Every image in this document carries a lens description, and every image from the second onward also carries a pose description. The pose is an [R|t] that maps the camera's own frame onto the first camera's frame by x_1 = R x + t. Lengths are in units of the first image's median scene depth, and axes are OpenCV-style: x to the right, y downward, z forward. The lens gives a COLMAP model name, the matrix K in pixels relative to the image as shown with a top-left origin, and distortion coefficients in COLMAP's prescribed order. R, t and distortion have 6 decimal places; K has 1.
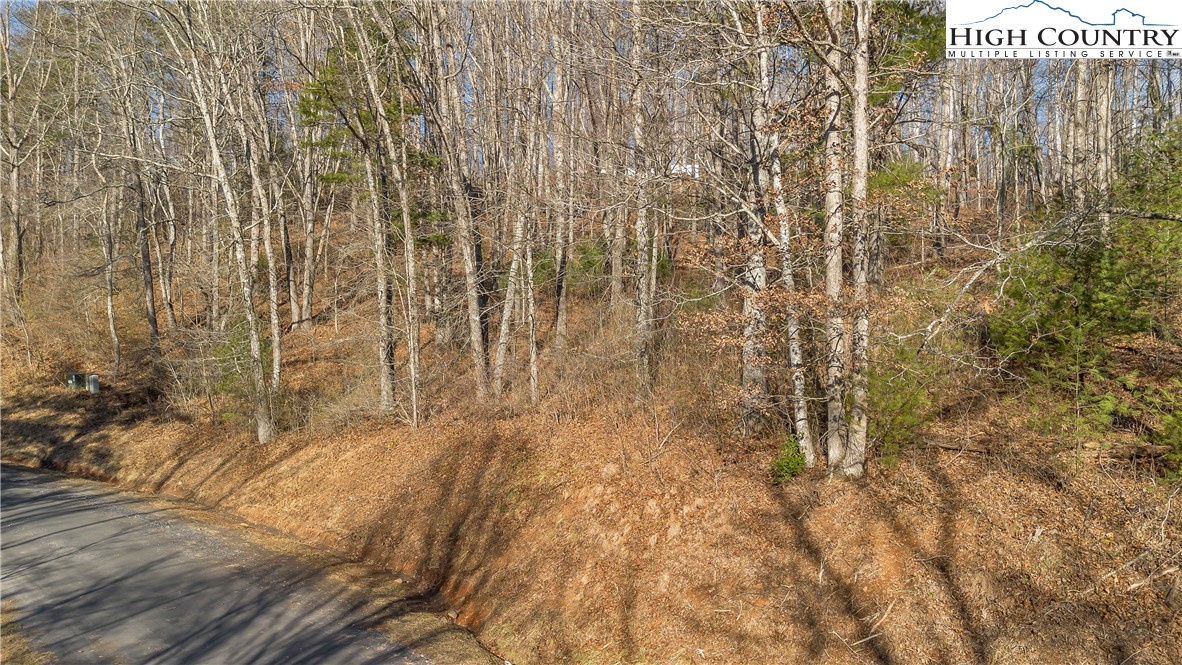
lens RADIAL K [[850.3, 0, 582.0], [0, 850.3, 330.4], [0, 0, 1]] dist [0.072452, -0.066173]
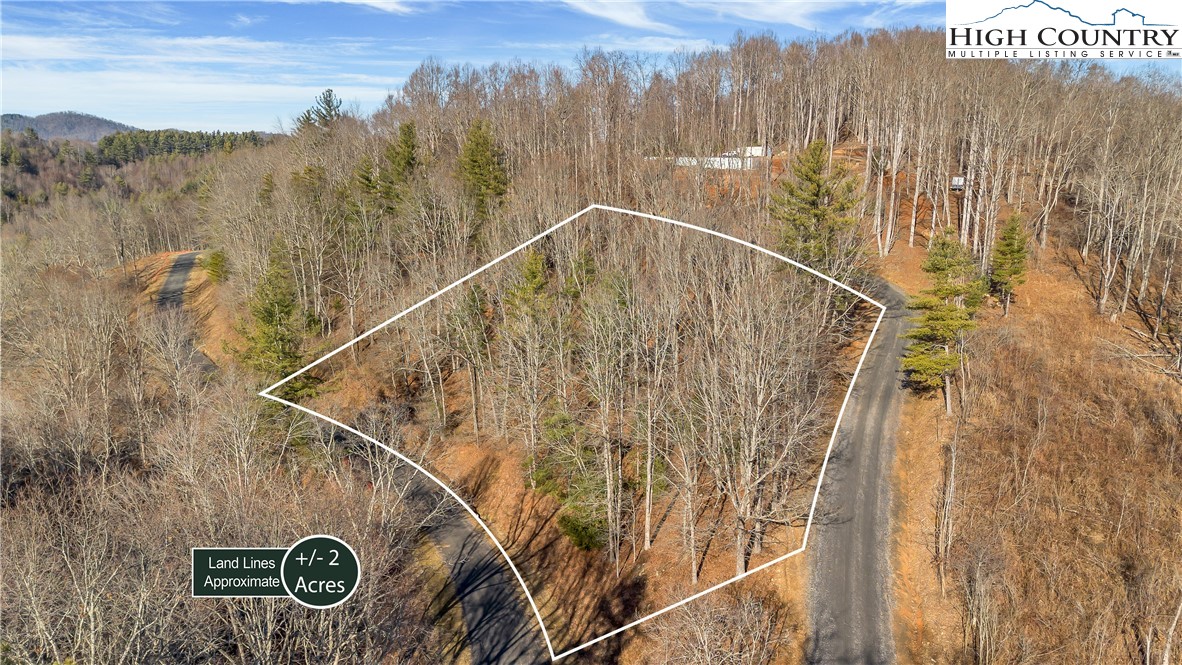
lens RADIAL K [[850.3, 0, 589.9], [0, 850.3, 332.7], [0, 0, 1]] dist [0.072452, -0.066173]
pose [[0.979674, 0.042584, -0.196023, 0.810689], [0.002098, 0.974979, 0.222287, -0.986381], [0.200584, -0.218180, 0.955072, -1.937391]]
